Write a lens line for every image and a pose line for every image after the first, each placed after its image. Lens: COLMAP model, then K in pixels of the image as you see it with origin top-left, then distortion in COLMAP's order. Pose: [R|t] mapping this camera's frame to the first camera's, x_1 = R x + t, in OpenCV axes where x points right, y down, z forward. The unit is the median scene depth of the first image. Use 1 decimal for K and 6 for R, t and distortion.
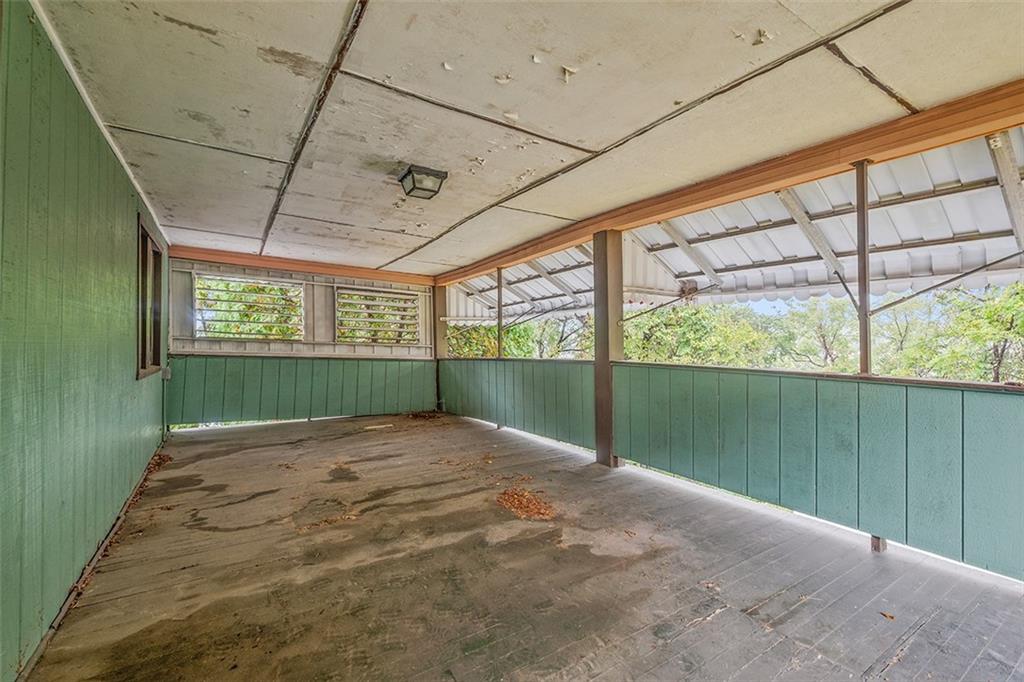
lens RADIAL K [[442.7, 0, 522.8], [0, 442.7, 336.3], [0, 0, 1]] dist [-0.000785, -0.000701]
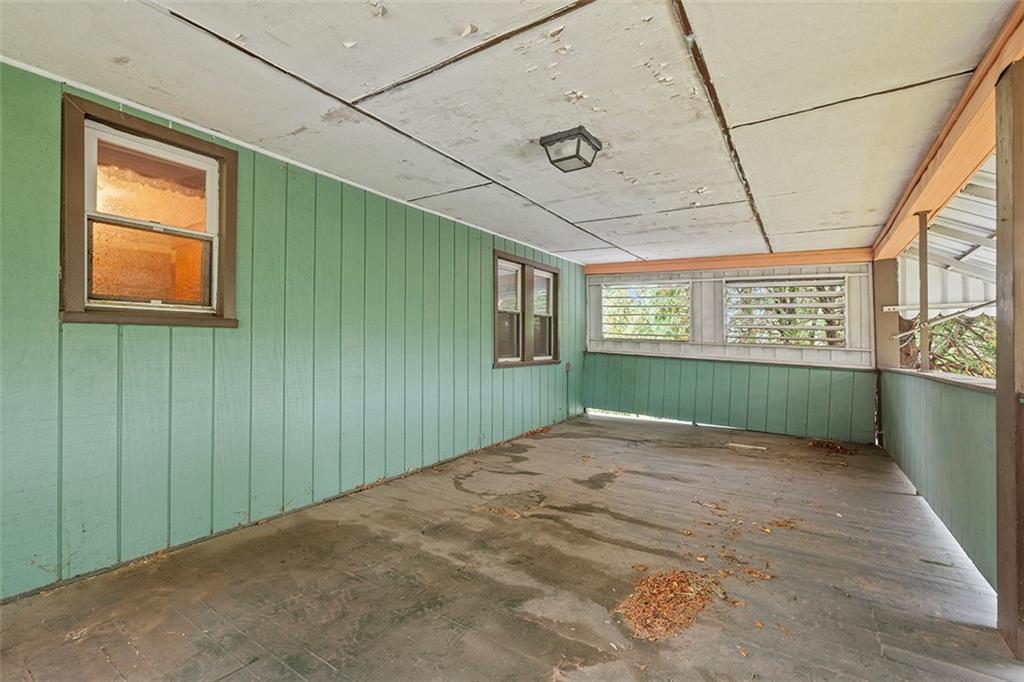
lens RADIAL K [[442.7, 0, 521.5], [0, 442.7, 344.8], [0, 0, 1]] dist [-0.000785, -0.000701]
pose [[0.401200, 0.008051, -0.915955, 0.481311], [0.005684, 0.999920, 0.011279, 0.008537], [0.915973, -0.009732, 0.401122, 0.550429]]
